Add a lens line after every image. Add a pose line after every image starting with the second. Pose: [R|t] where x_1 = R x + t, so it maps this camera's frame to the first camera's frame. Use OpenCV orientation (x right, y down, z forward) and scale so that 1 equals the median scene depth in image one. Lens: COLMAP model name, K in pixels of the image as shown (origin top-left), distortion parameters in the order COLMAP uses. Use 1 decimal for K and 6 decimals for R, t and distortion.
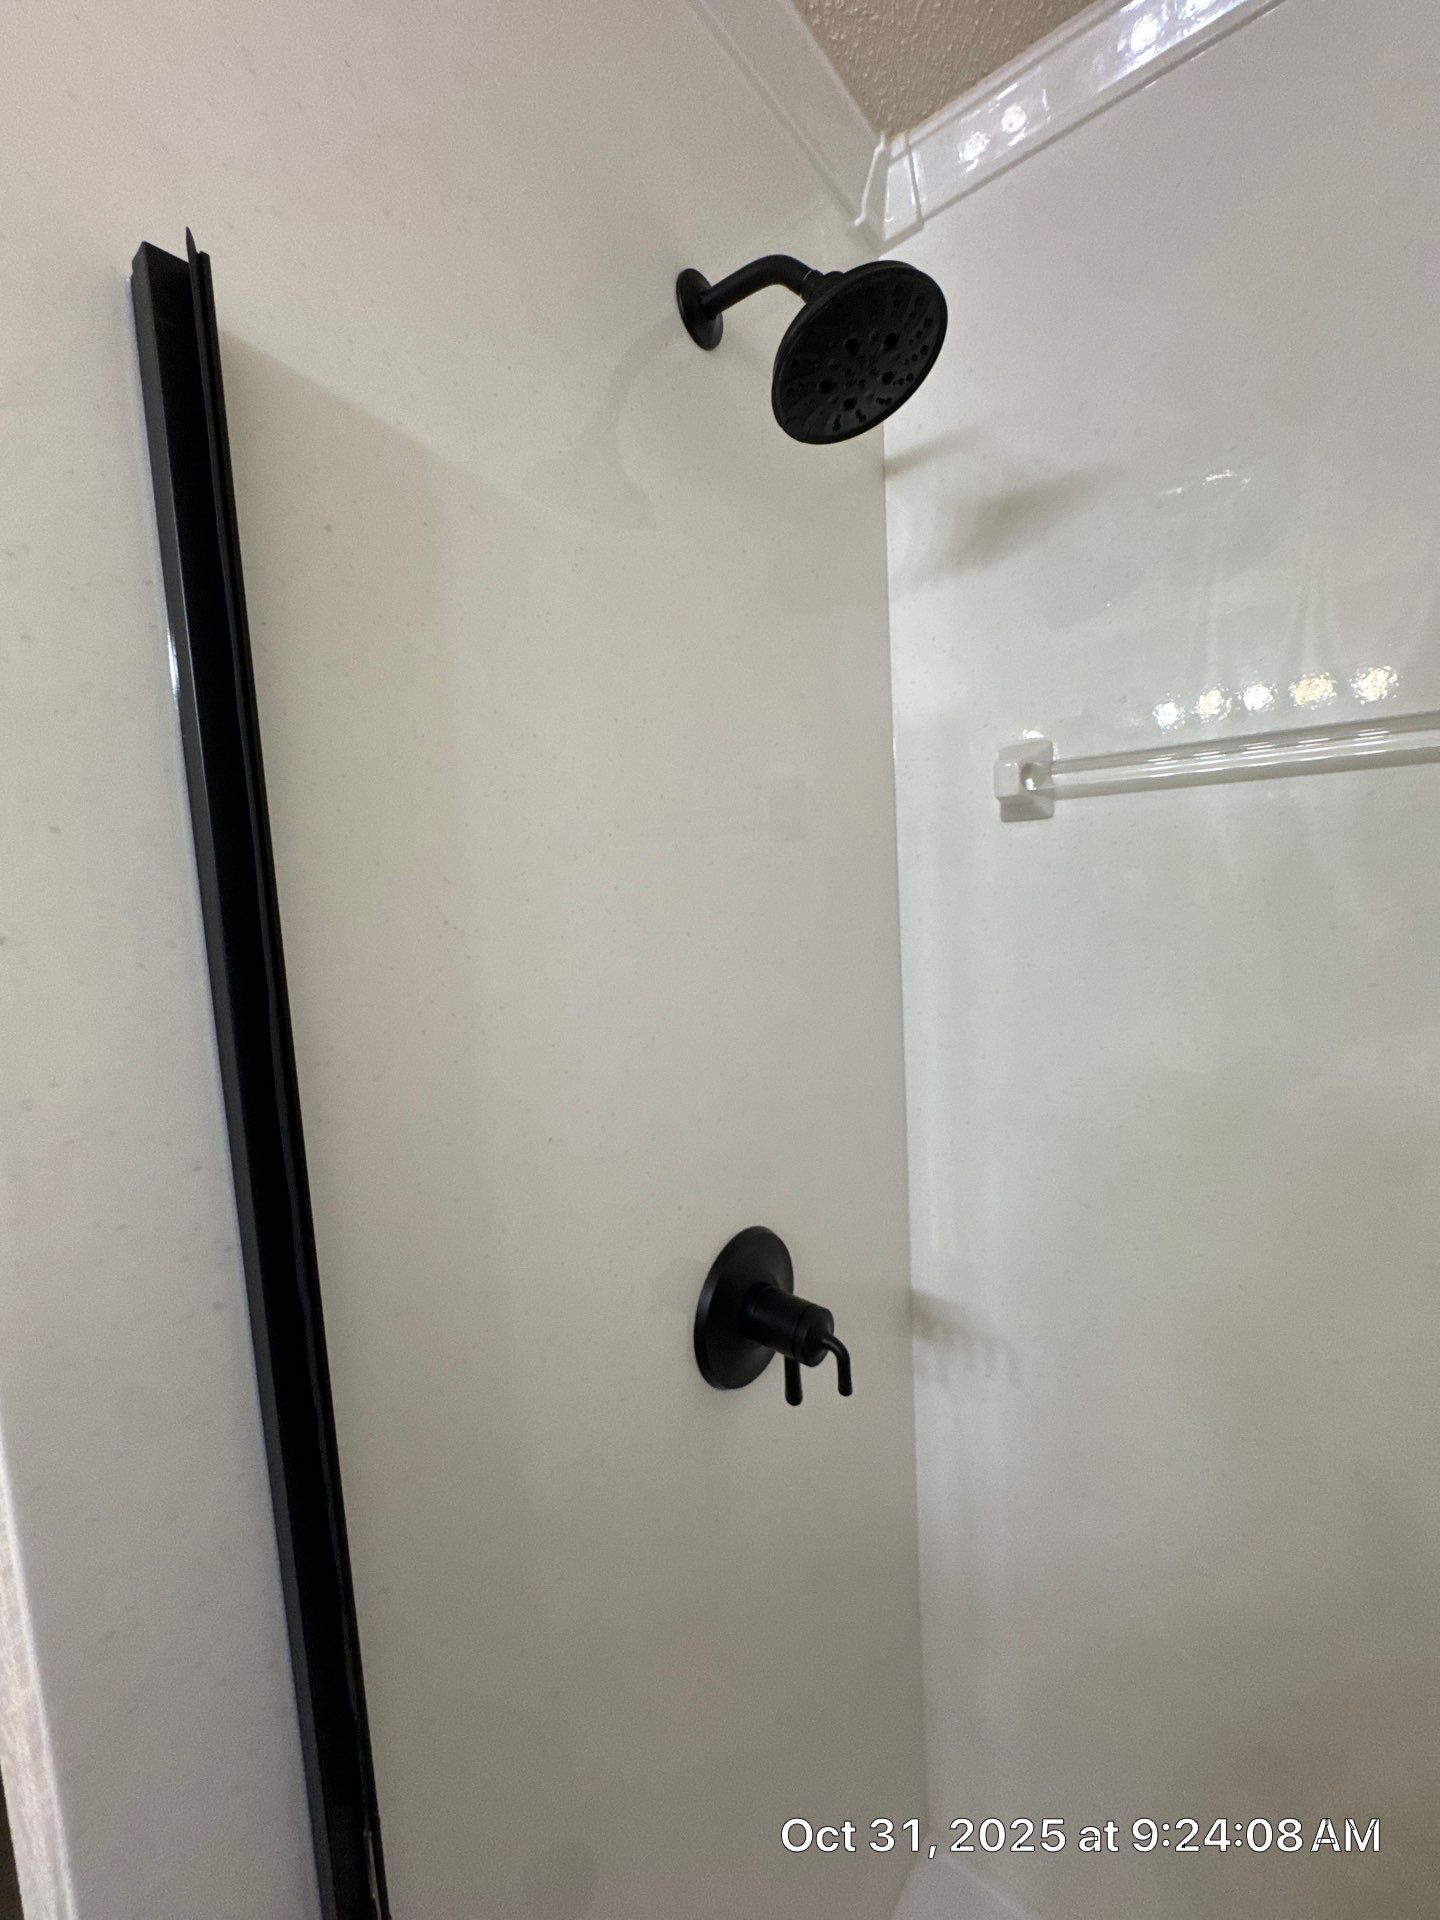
lens RADIAL K [[770.8, 0, 715.9], [0, 770.8, 956.7], [0, 0, 1]] dist [-0.002565, 0.000285]
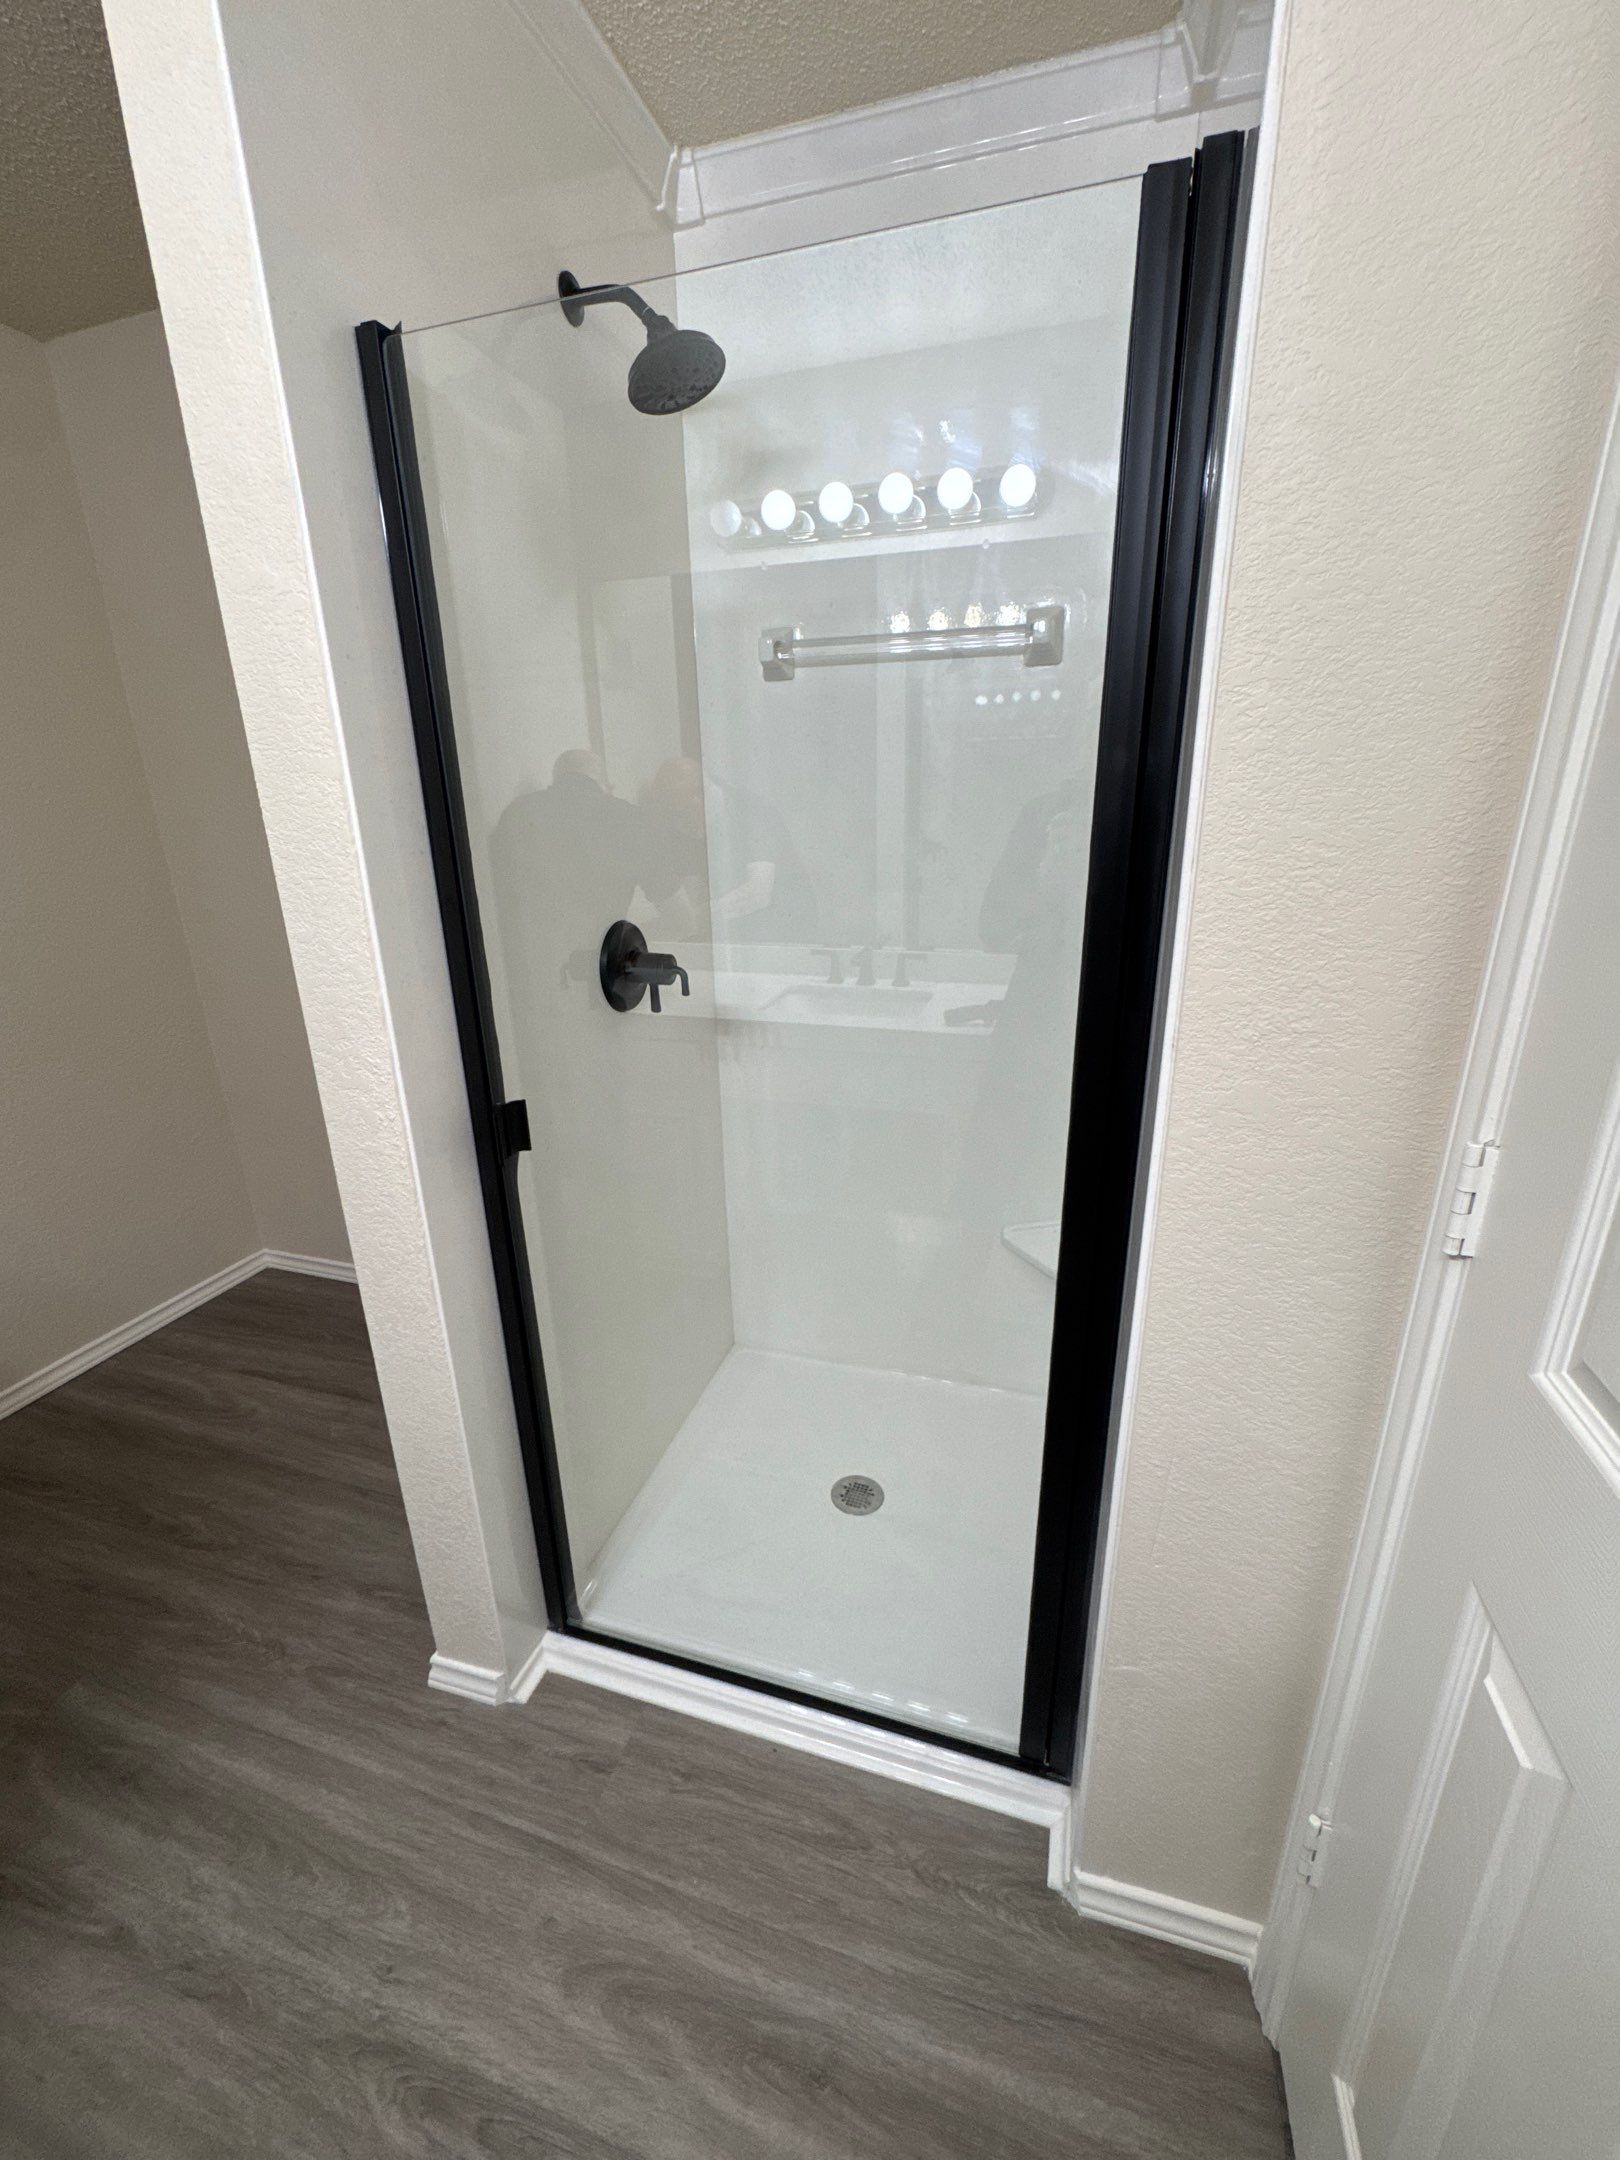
lens RADIAL K [[867.2, 0, 803.6], [0, 867.2, 1085.7], [0, 0, 1]] dist [-0.002565, 0.000285]
pose [[0.931805, -0.081486, 0.353695, -0.262230], [0.006040, 0.977820, 0.209362, 0.279223], [-0.362910, -0.192948, 0.911629, -0.850752]]
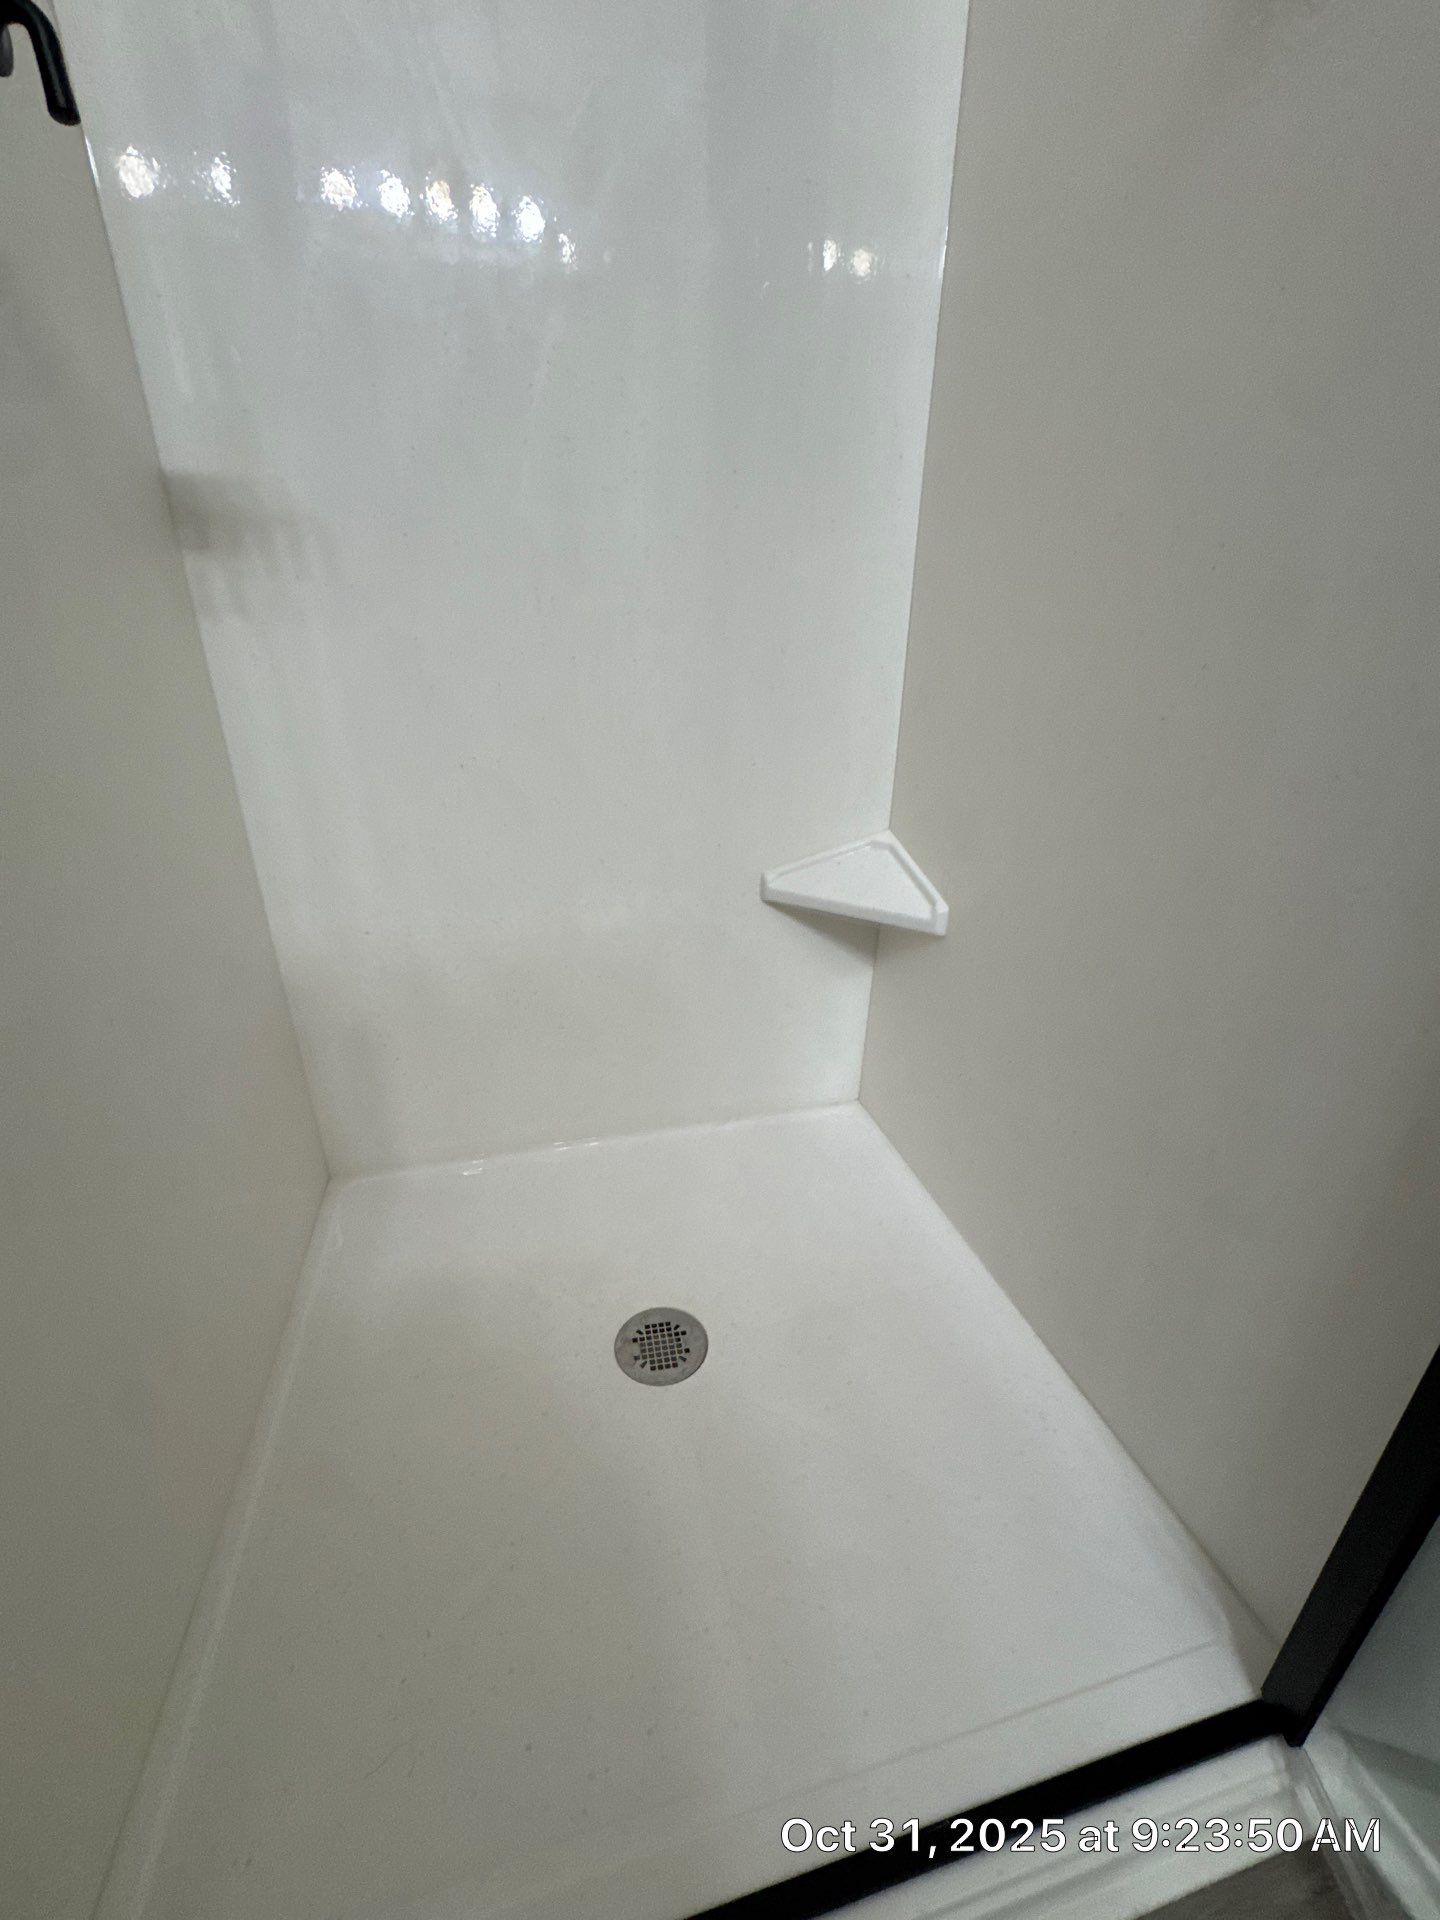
lens RADIAL K [[770.8, 0, 716.0], [0, 770.8, 969.8], [0, 0, 1]] dist [-0.002565, 0.000285]
pose [[0.601440, -0.266927, 0.753008, -0.114527], [0.038495, 0.951121, 0.306409, 0.822365], [-0.797990, -0.155299, 0.582317, 0.143658]]
